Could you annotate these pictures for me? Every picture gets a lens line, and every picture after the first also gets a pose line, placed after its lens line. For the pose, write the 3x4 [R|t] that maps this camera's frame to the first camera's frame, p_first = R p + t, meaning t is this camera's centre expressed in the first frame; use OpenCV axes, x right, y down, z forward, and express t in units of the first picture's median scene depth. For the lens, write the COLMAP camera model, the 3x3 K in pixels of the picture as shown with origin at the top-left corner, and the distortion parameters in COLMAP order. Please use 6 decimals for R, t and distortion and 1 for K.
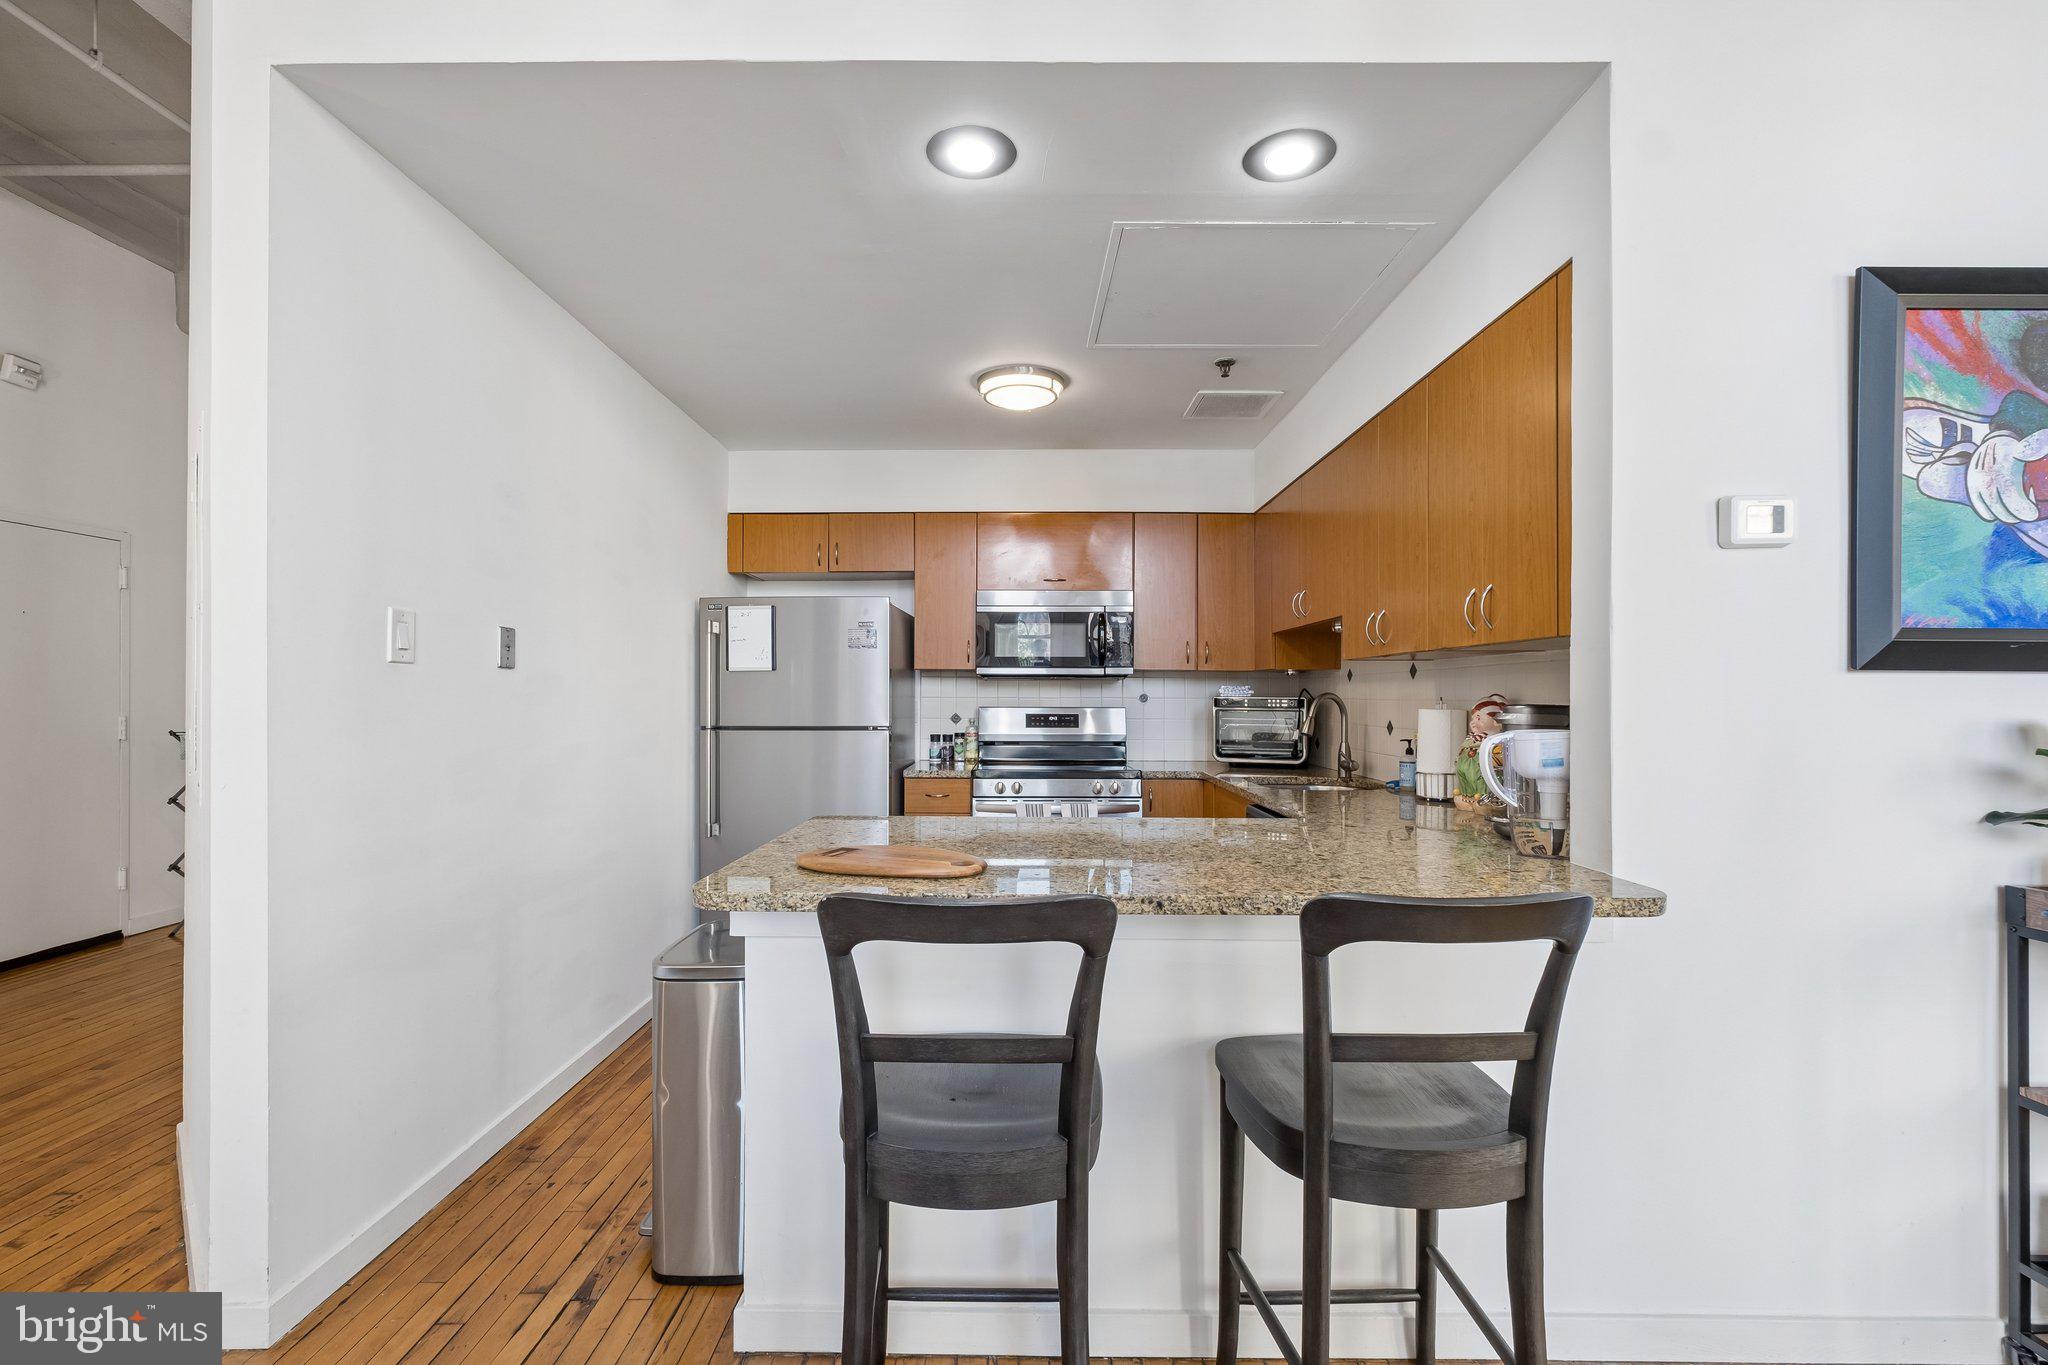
lens RADIAL K [[896.3, 0, 1011.8], [0, 896.3, 688.8], [0, 0, 1]] dist [-0.006290, 0.000431]
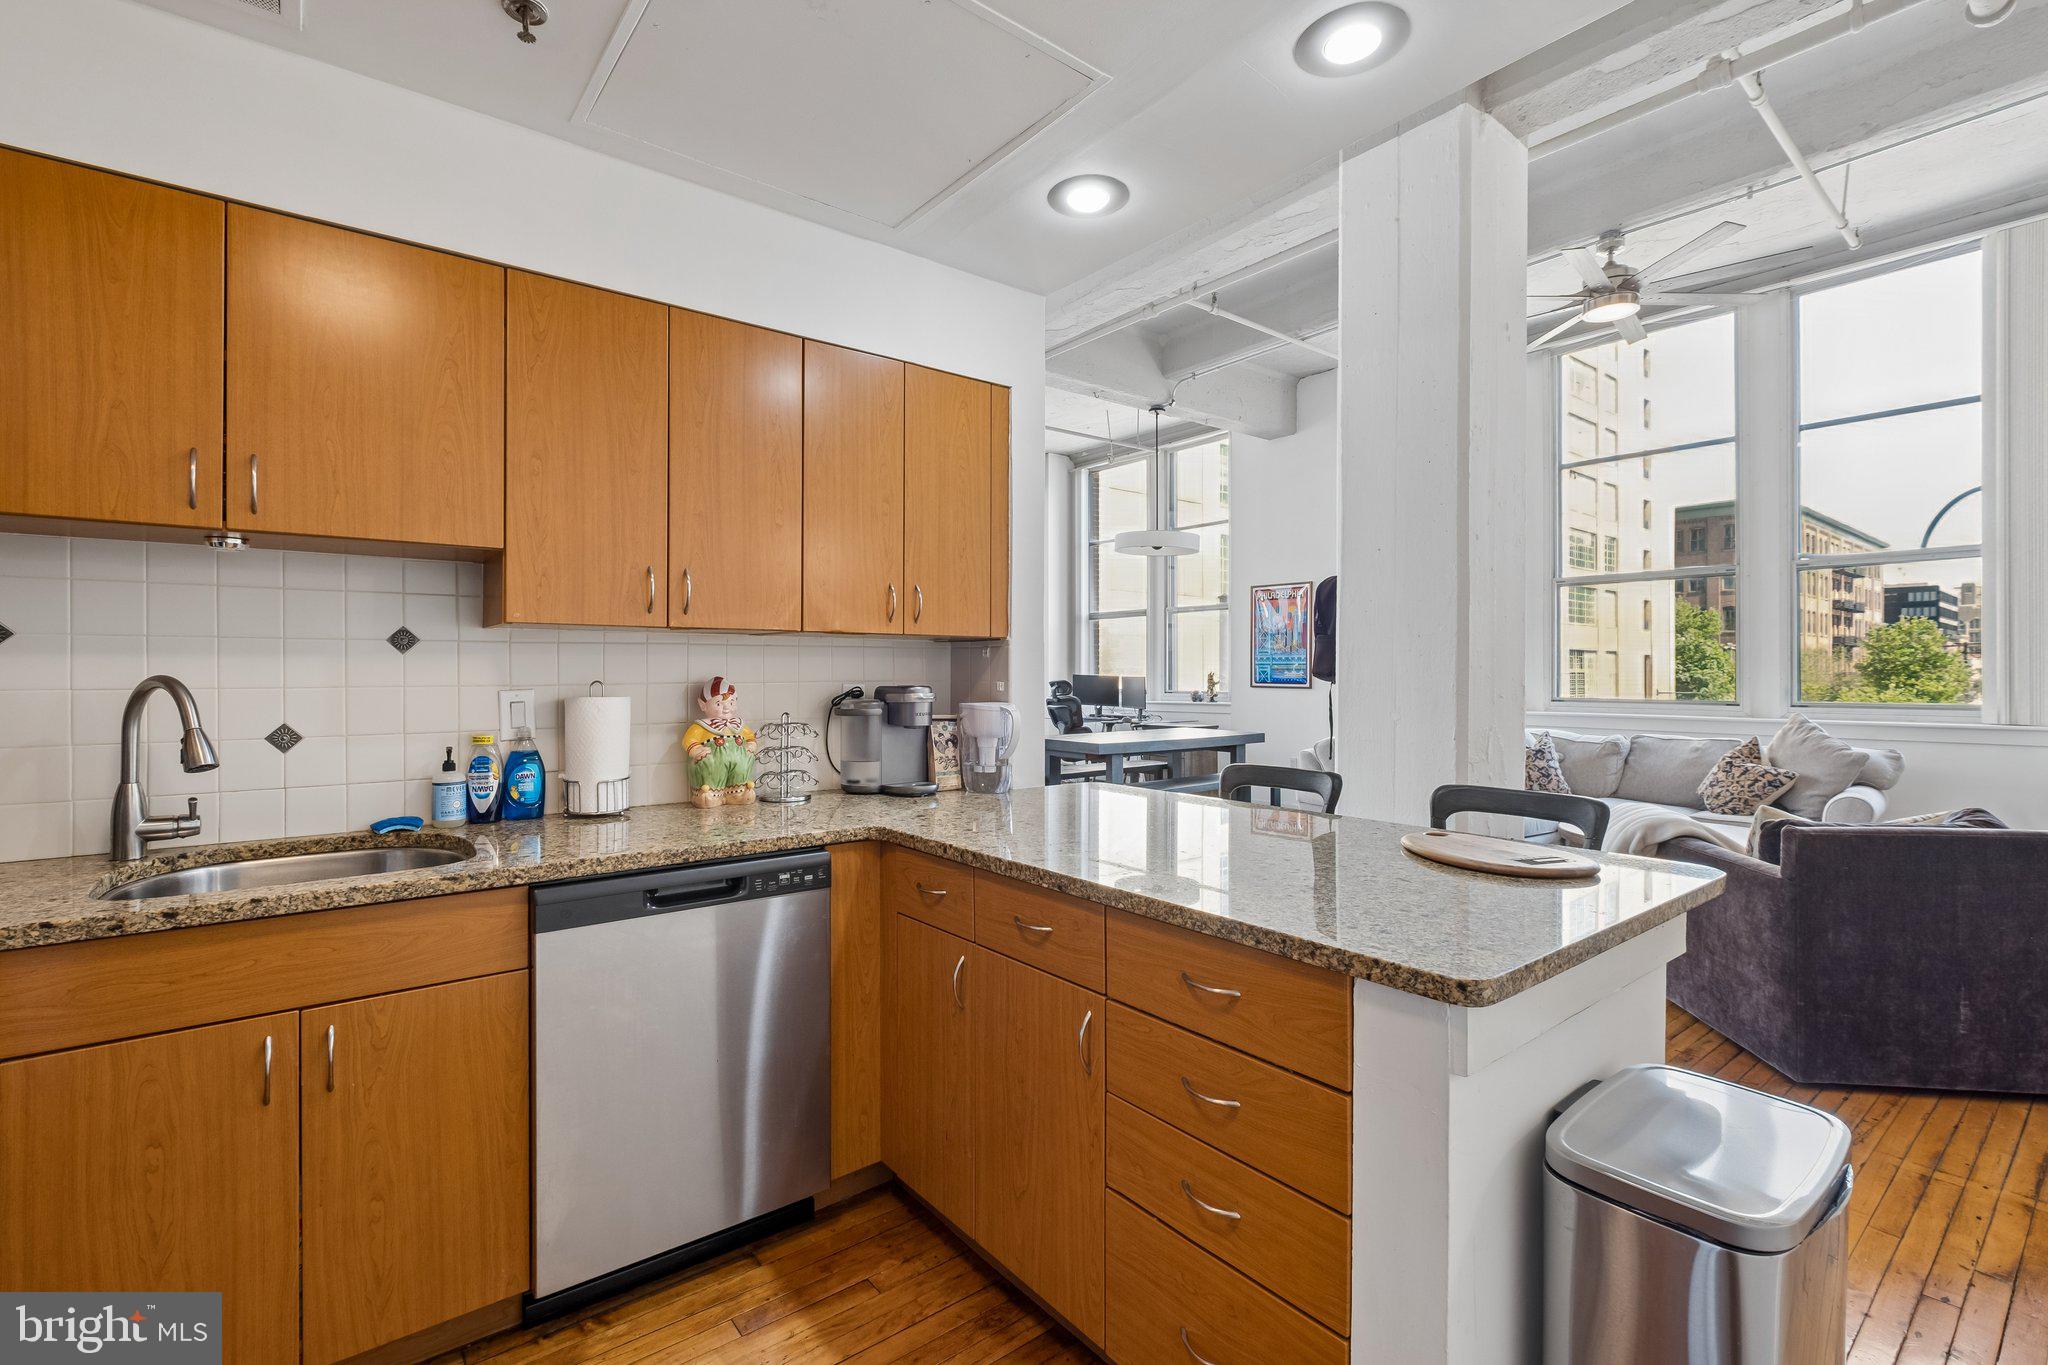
lens RADIAL K [[896.3, 0, 998.0], [0, 896.3, 670.3], [0, 0, 1]] dist [-0.006290, 0.000431]
pose [[-0.615386, -0.004768, 0.788212, -0.245839], [-0.010692, 0.999940, -0.002298, -0.001503], [-0.788154, -0.009842, -0.615400, 0.851213]]
